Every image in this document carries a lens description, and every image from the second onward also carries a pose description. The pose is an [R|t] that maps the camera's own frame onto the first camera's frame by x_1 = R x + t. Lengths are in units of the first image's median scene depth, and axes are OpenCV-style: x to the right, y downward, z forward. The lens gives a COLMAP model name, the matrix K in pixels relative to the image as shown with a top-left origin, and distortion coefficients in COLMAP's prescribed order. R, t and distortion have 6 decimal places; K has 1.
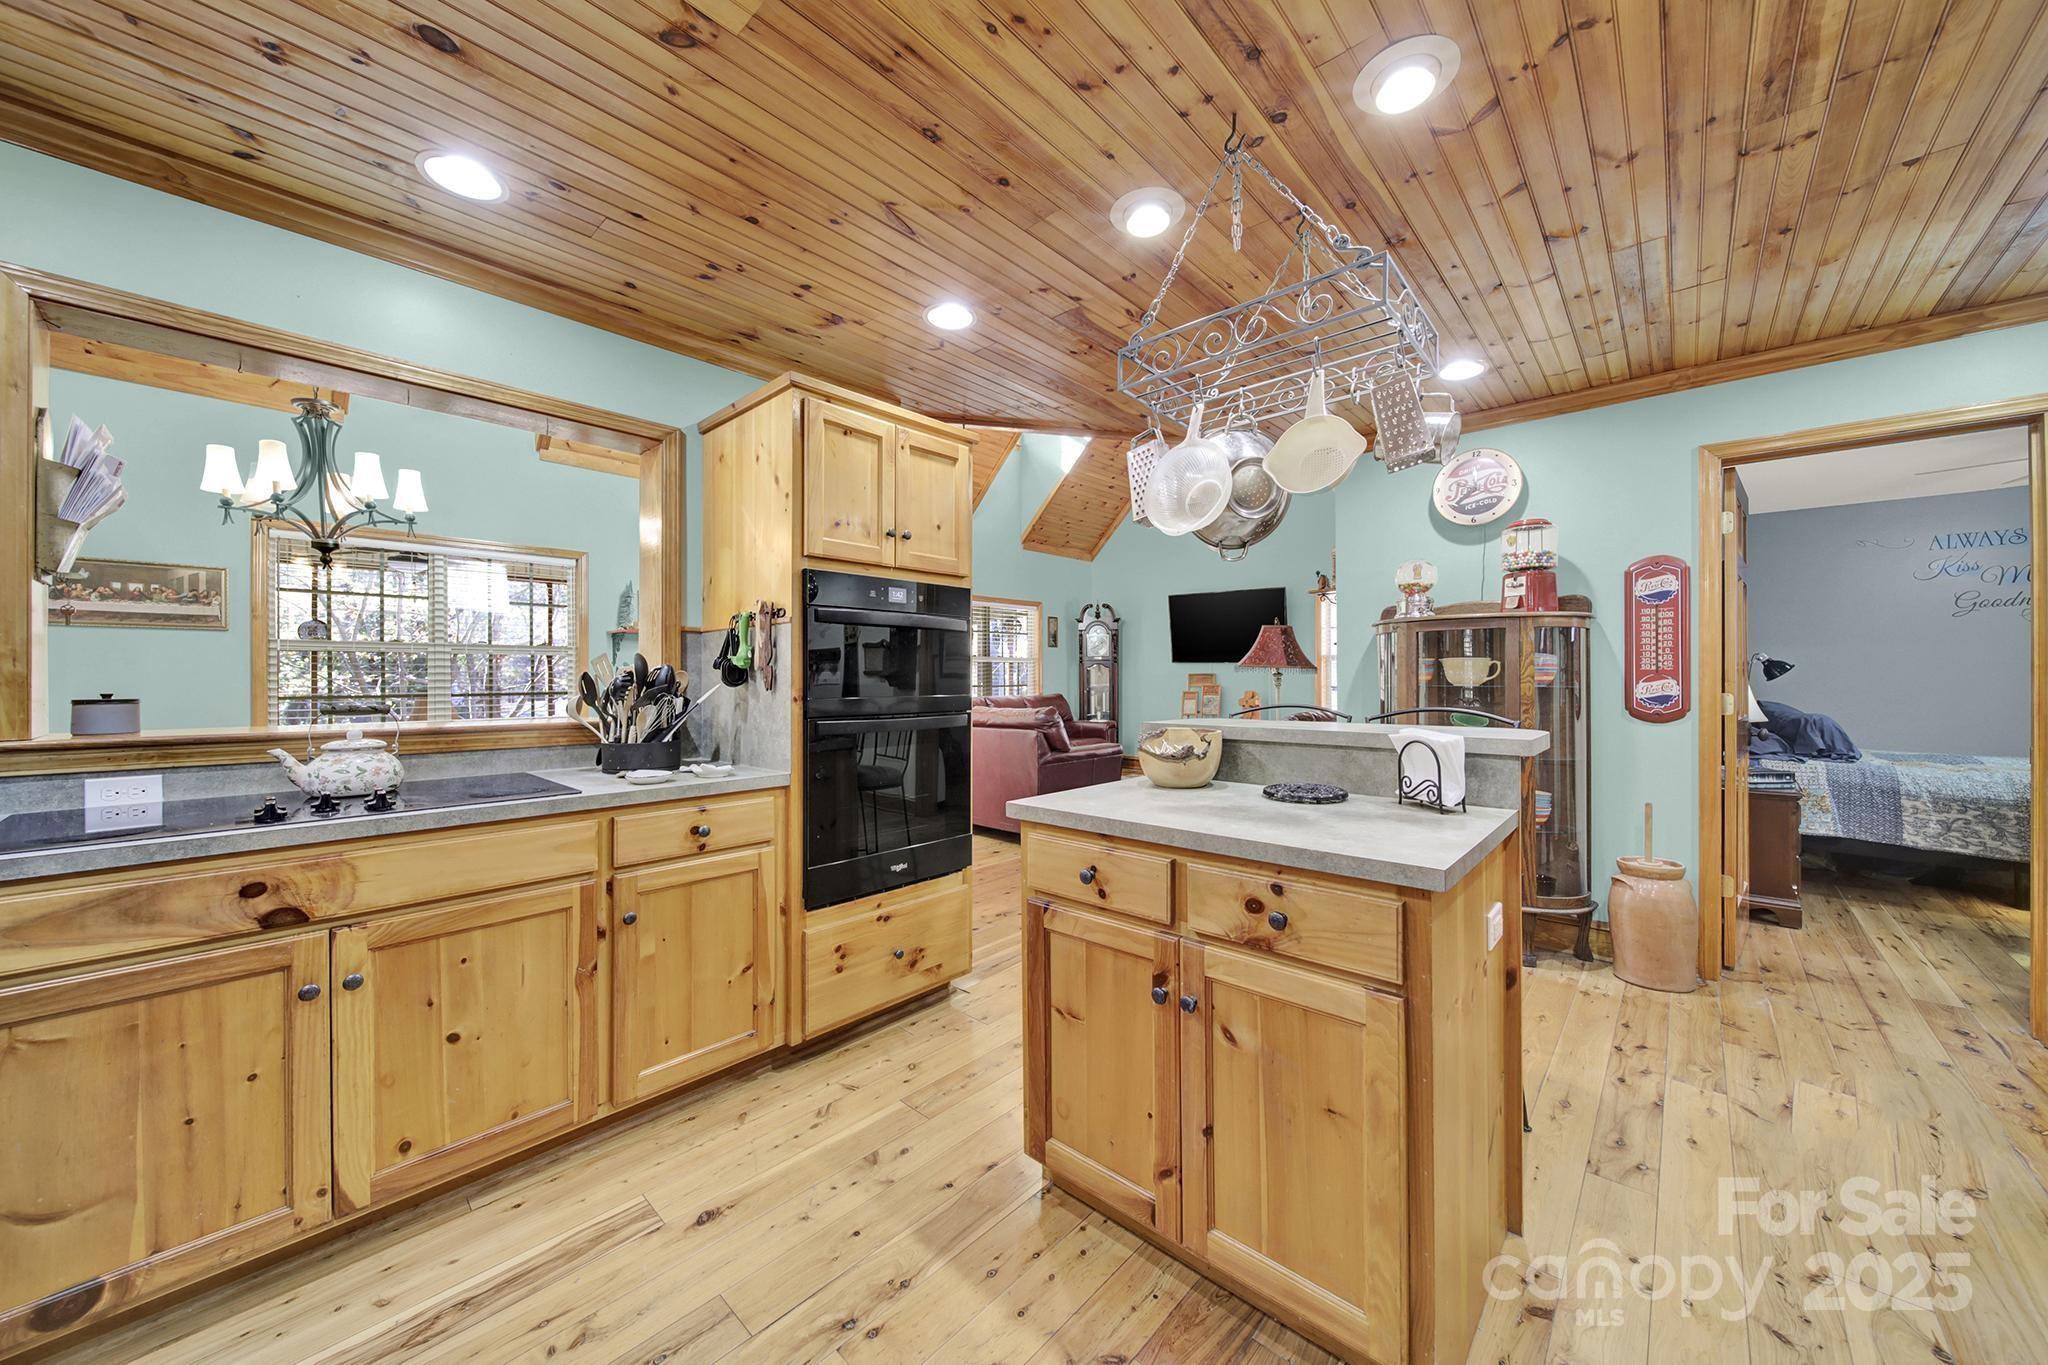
lens RADIAL K [[725.5, 0, 1027.9], [0, 725.5, 676.6], [0, 0, 1]] dist [-0.000353, -0.000184]
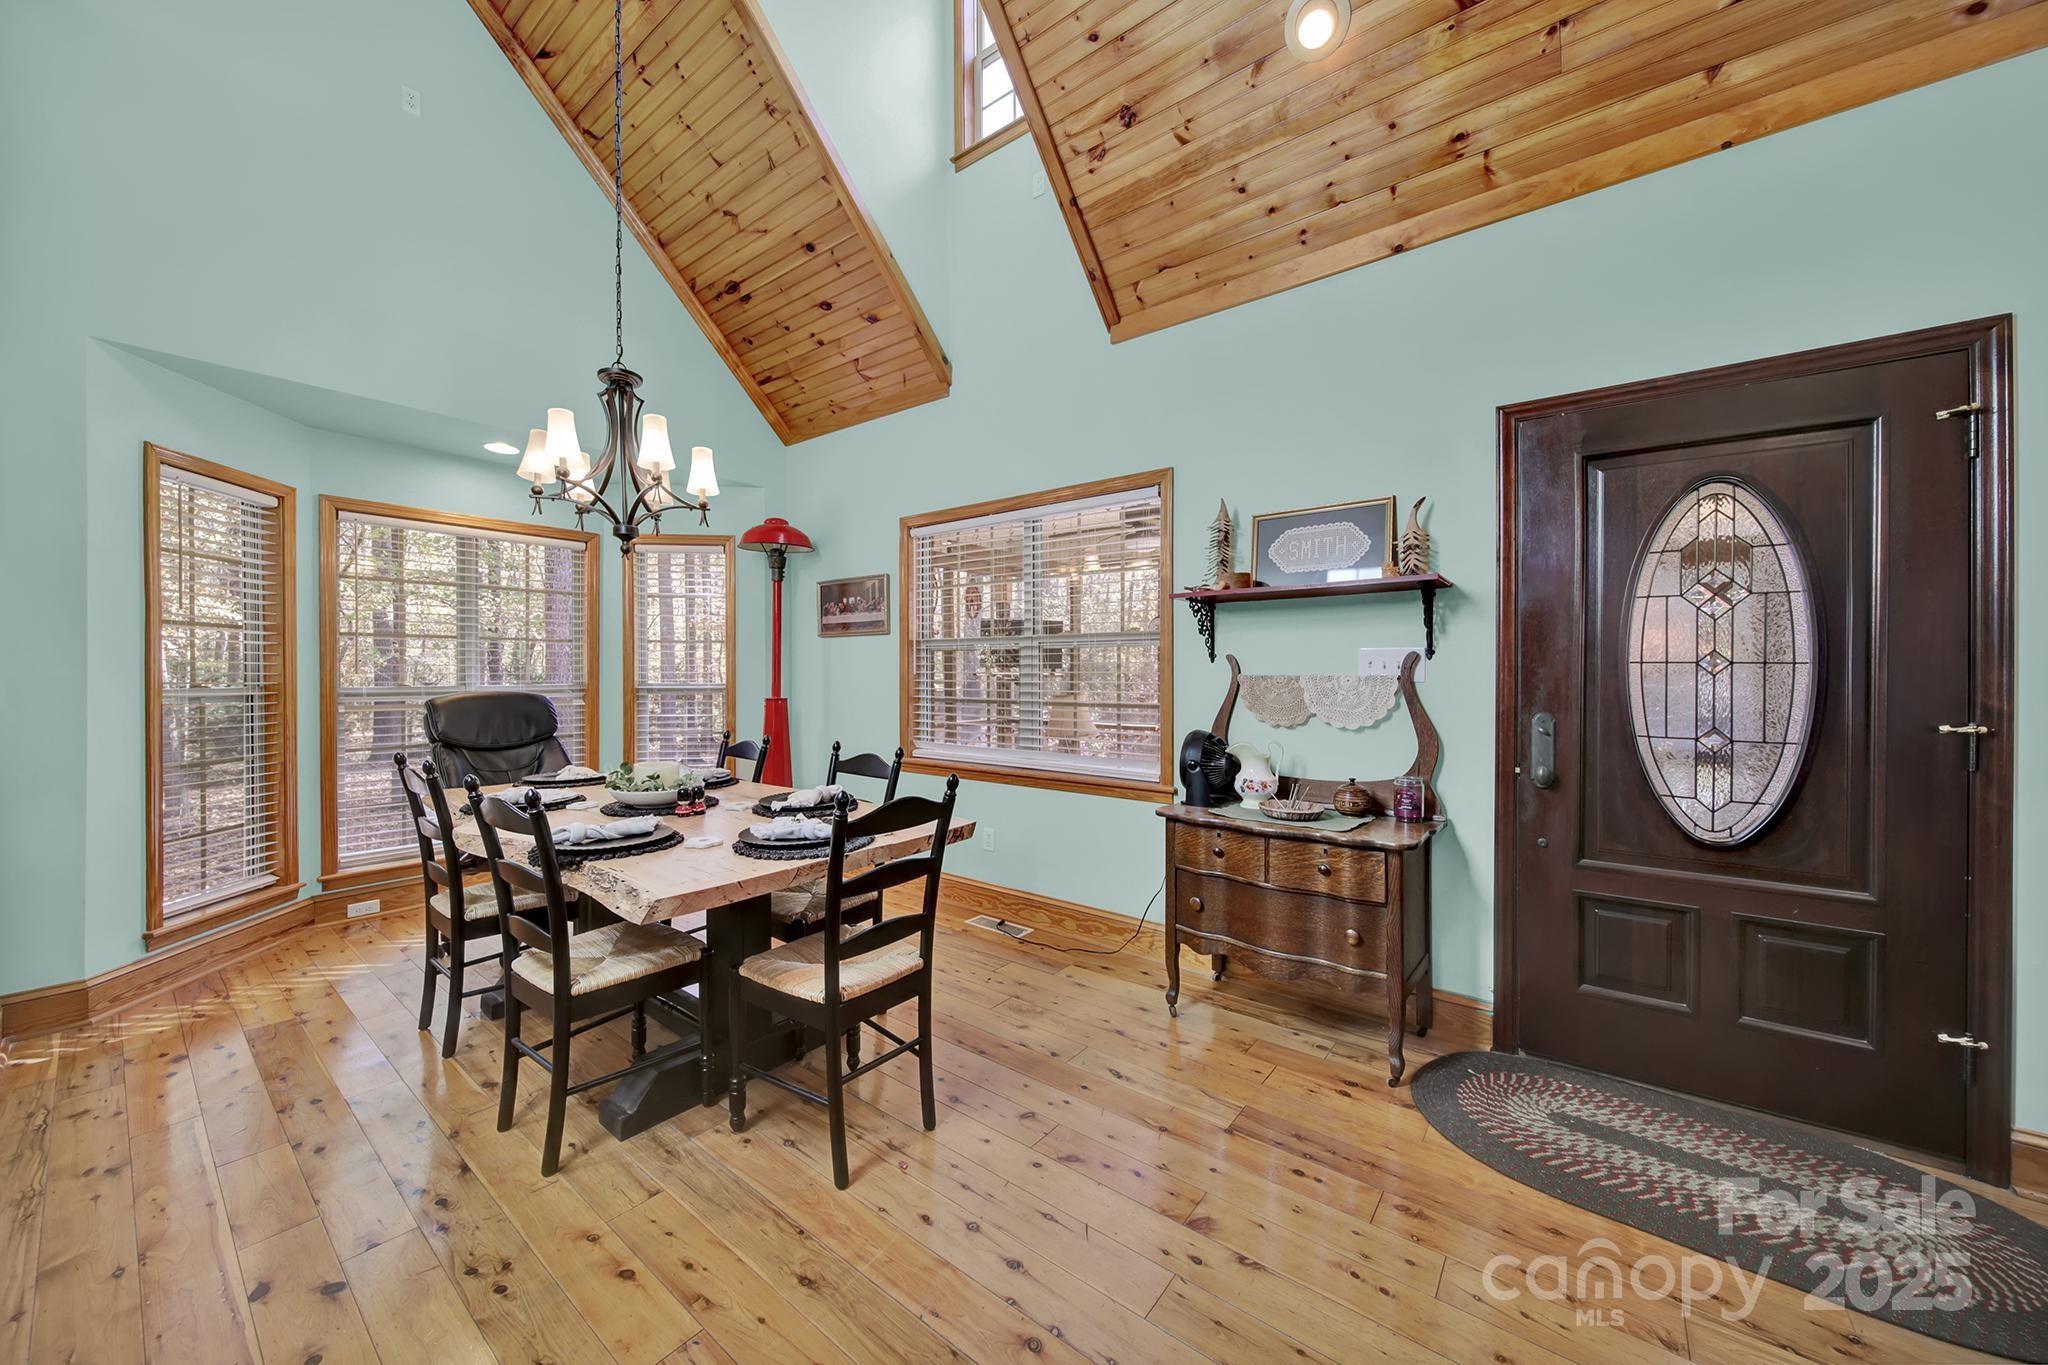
lens RADIAL K [[729.6, 0, 1011.1], [0, 729.6, 670.2], [0, 0, 1]] dist [0.000077, -0.002267]
pose [[0.064331, 0.000609, -0.997928, -0.017520], [-0.000394, 1.000000, 0.000585, -0.005110], [0.997929, 0.000355, 0.064332, 0.503660]]
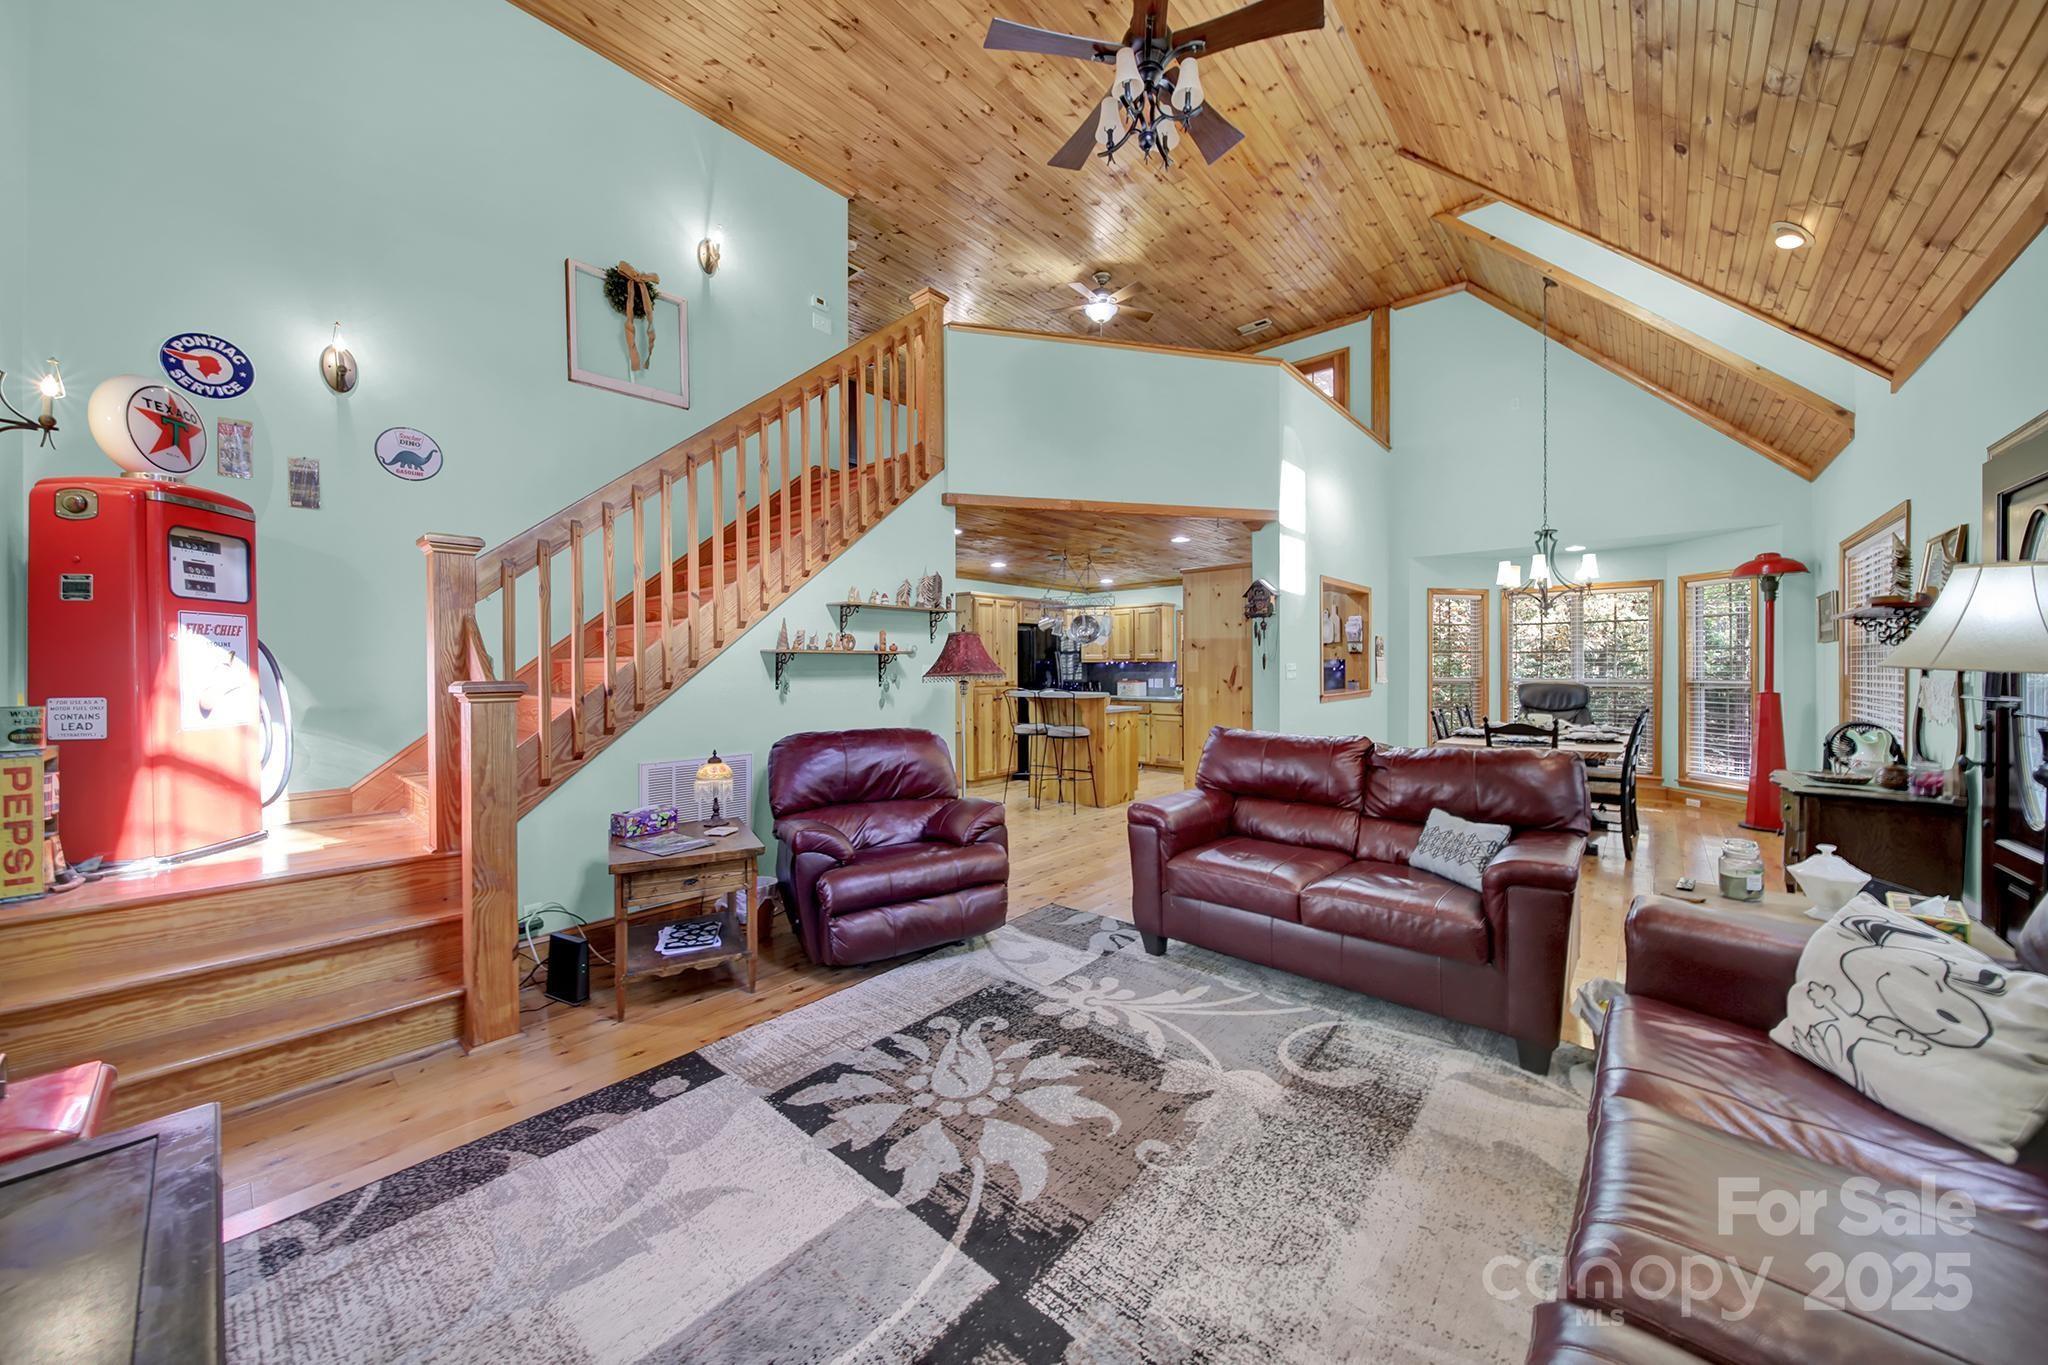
lens RADIAL K [[716.3, 0, 1023.3], [0, 716.3, 670.2], [0, 0, 1]] dist [0.001257, -0.002024]
pose [[-0.999842, 0.005132, -0.017021, 0.143747], [0.005062, 0.999979, 0.004142, -0.011469], [0.017042, 0.004056, -0.999847, 1.004849]]
